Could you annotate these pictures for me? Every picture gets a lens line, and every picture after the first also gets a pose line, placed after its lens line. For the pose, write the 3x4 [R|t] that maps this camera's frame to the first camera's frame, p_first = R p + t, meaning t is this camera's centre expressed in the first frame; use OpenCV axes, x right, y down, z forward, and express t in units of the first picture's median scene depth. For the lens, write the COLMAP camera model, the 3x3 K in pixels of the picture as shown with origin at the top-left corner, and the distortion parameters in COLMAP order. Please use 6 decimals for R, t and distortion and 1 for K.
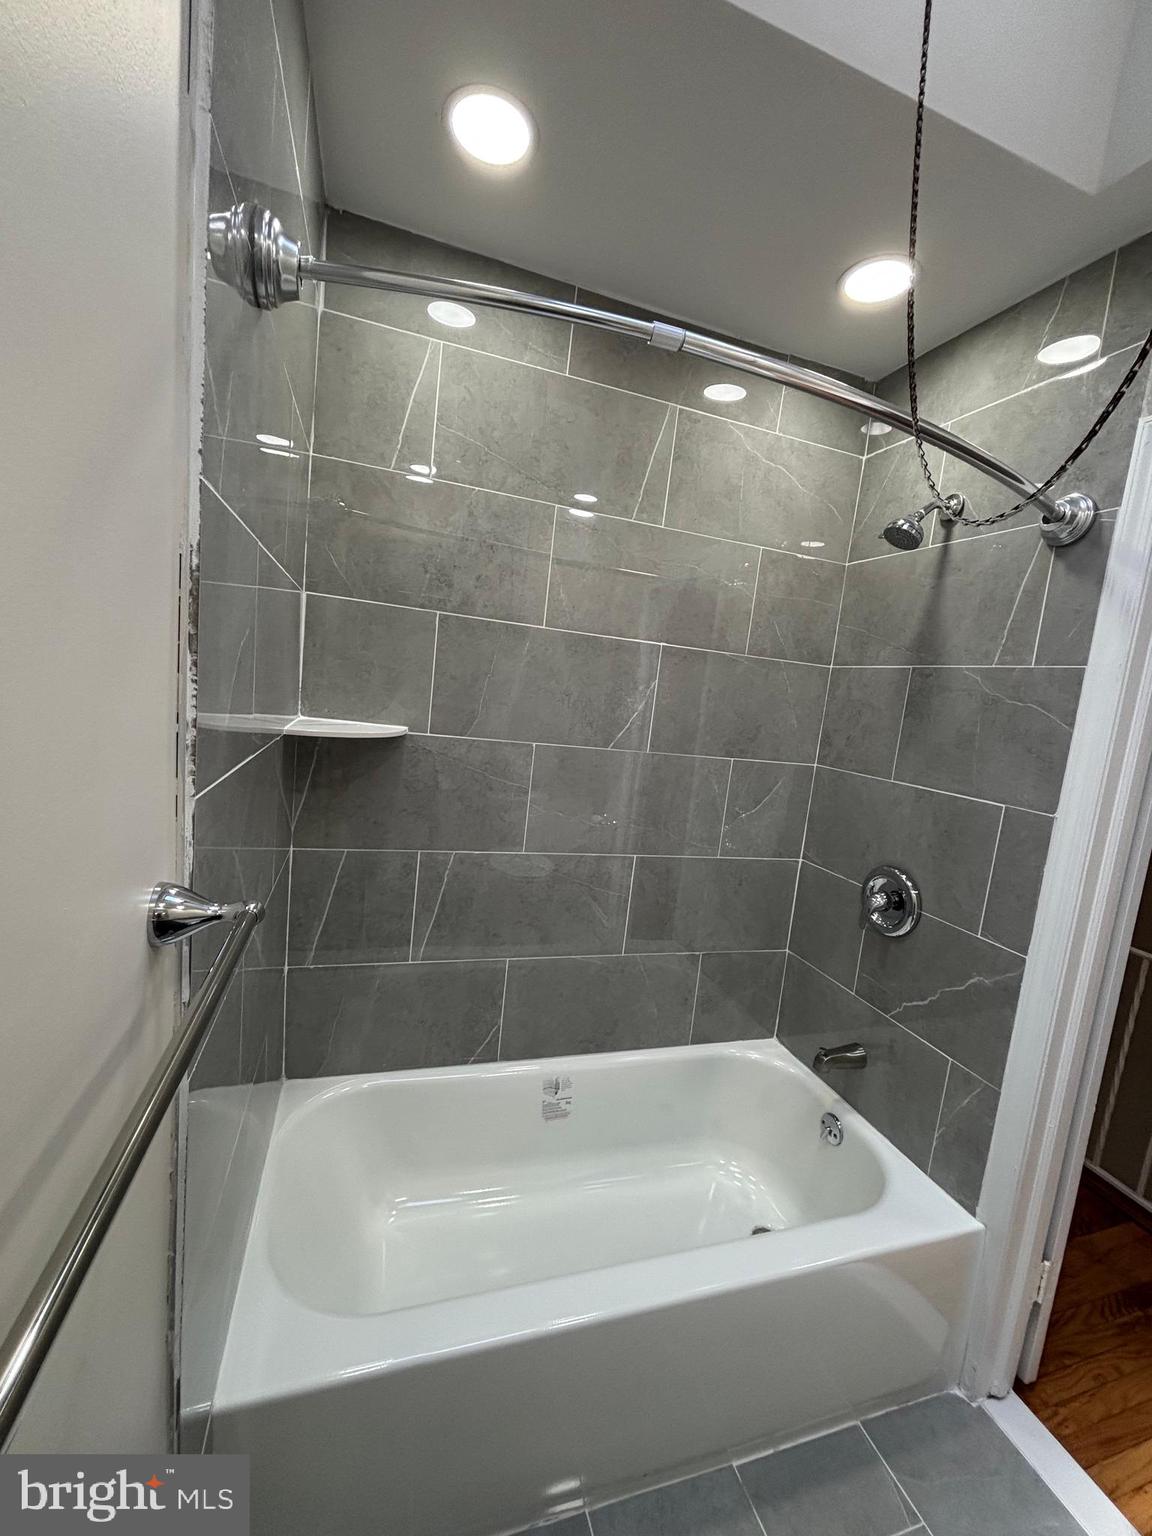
lens RADIAL K [[620.0, 0, 573.4], [0, 620.0, 764.9], [0, 0, 1]] dist [-0.001355, 0.000404]
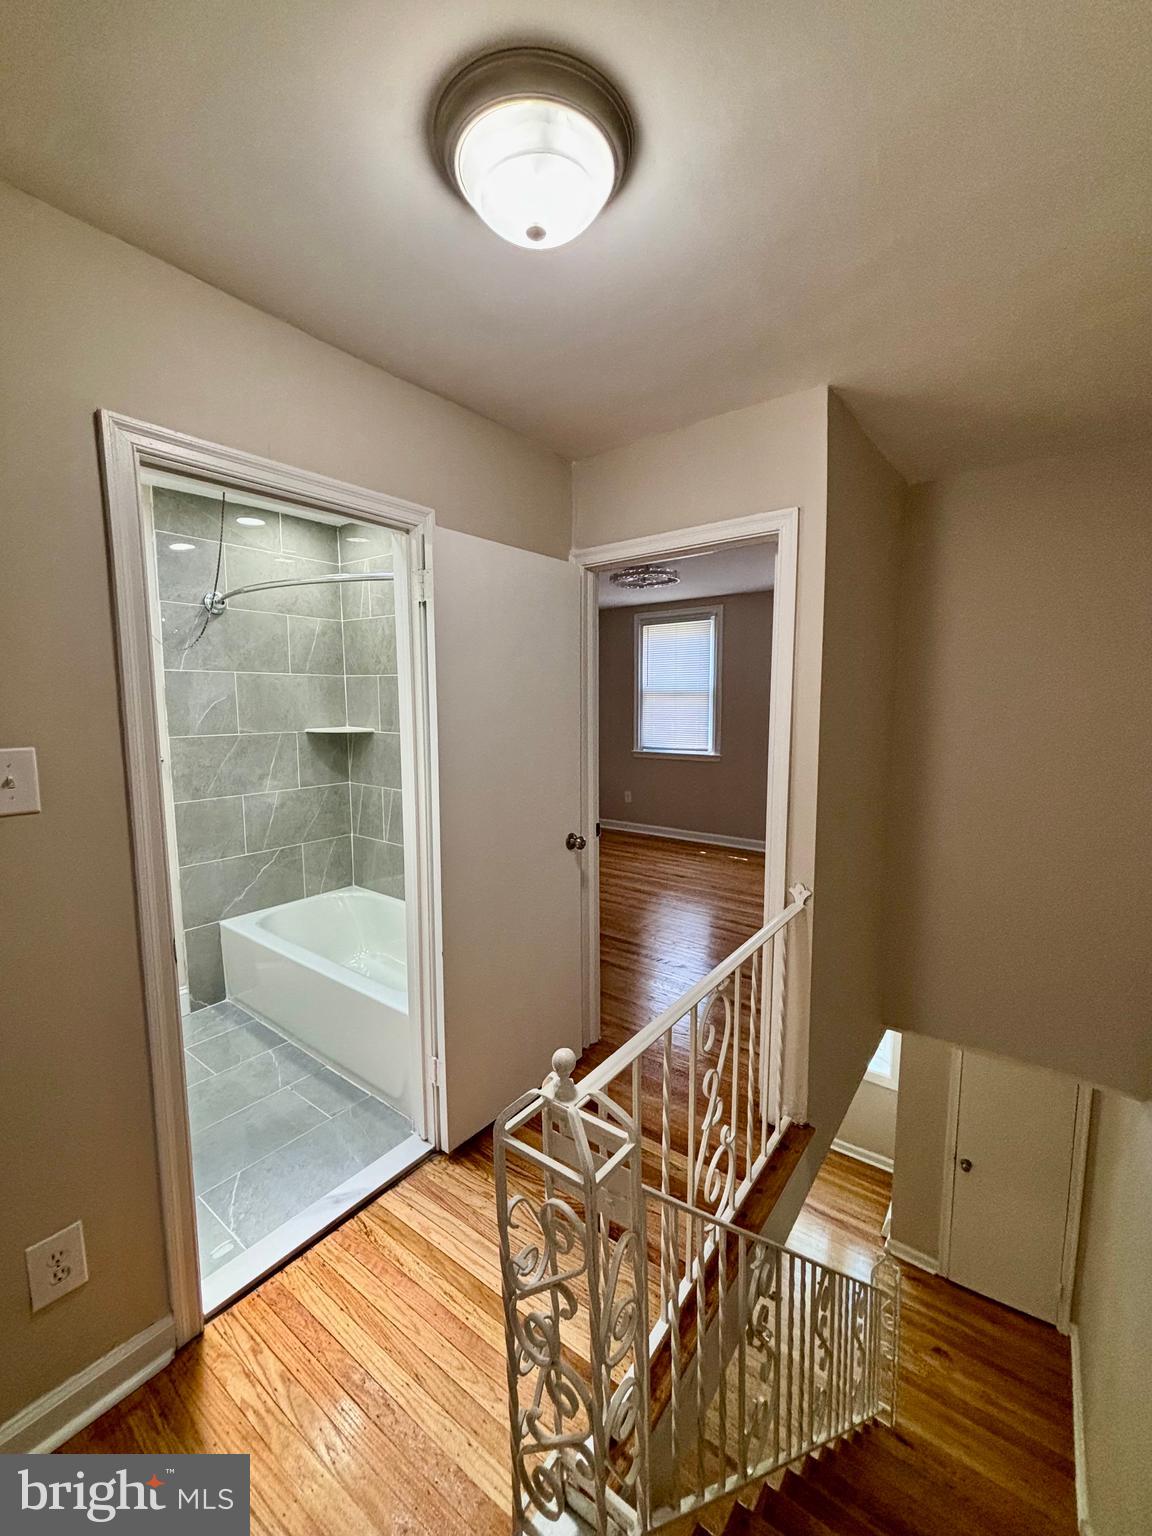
lens RADIAL K [[620.0, 0, 573.4], [0, 620.0, 764.9], [0, 0, 1]] dist [-0.001355, 0.000404]
pose [[0.573219, -0.016075, -0.819244, 2.012353], [-0.036392, 0.998322, -0.045052, 0.144136], [0.818593, 0.055638, 0.571672, 0.347986]]
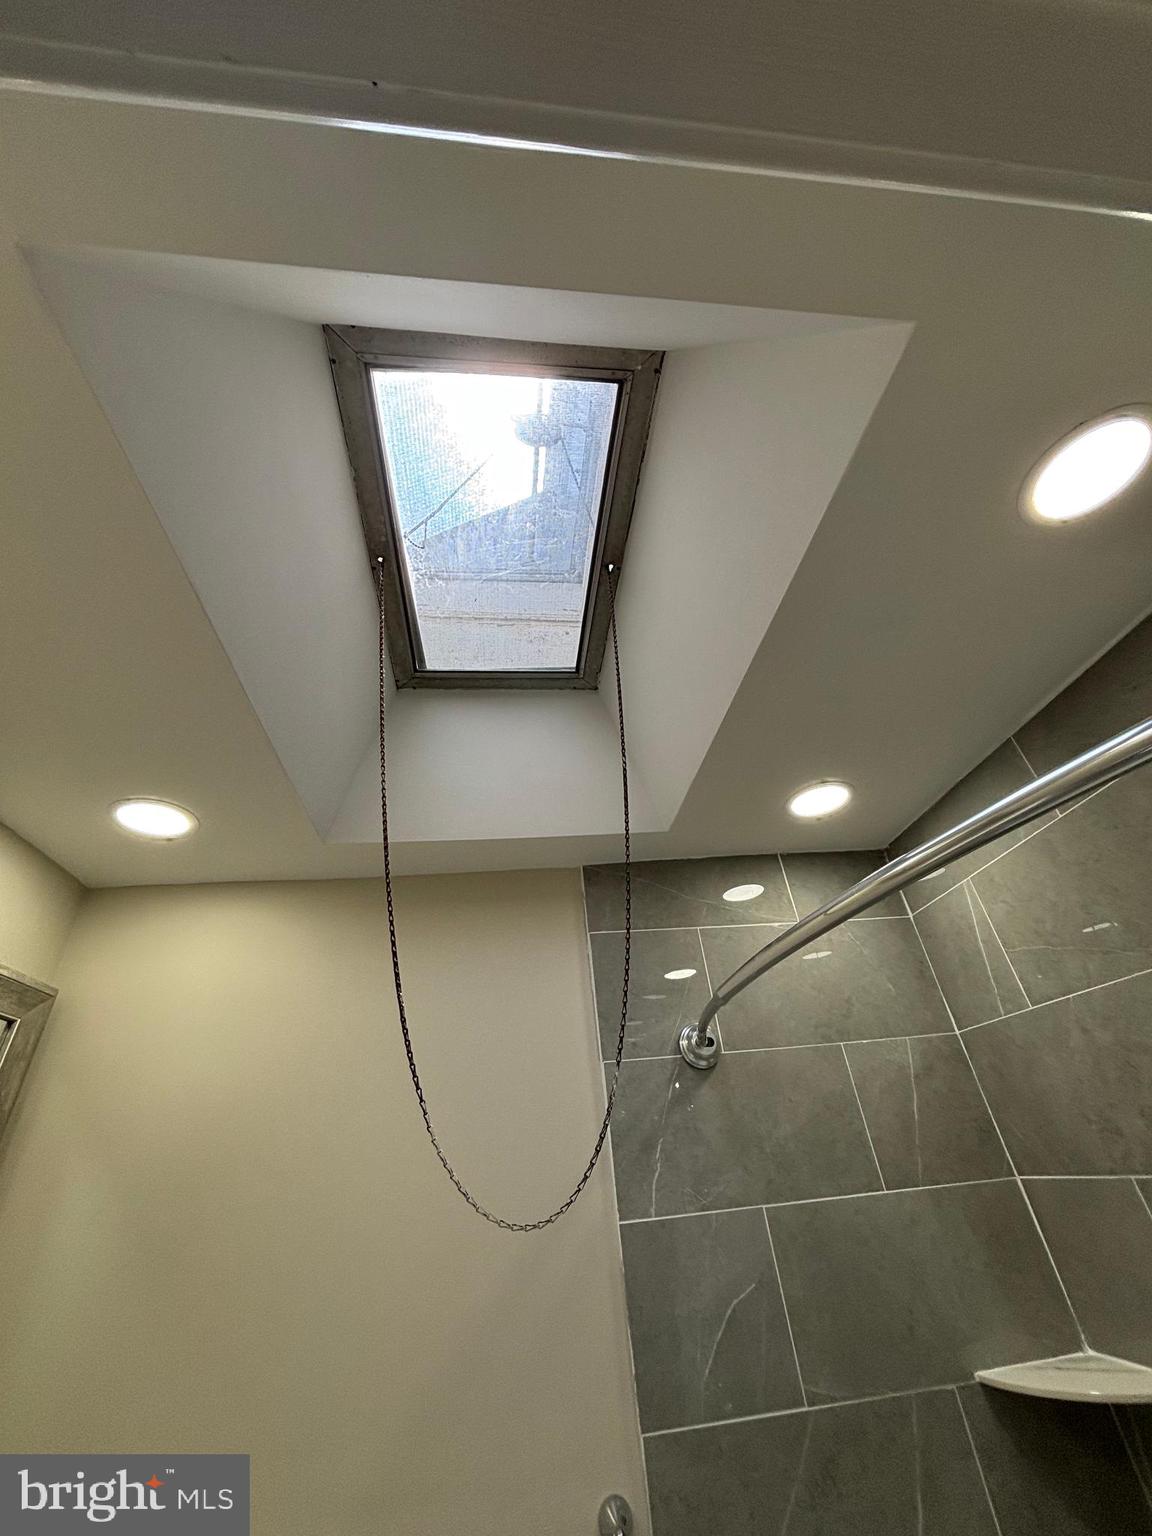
lens RADIAL K [[620.0, 0, 573.4], [0, 620.0, 764.9], [0, 0, 1]] dist [-0.001355, 0.000404]
pose [[-0.211395, -0.612878, -0.761376, 0.823339], [-0.047625, 0.784514, -0.618280, -0.146884], [0.976240, -0.094441, -0.195031, 0.552337]]
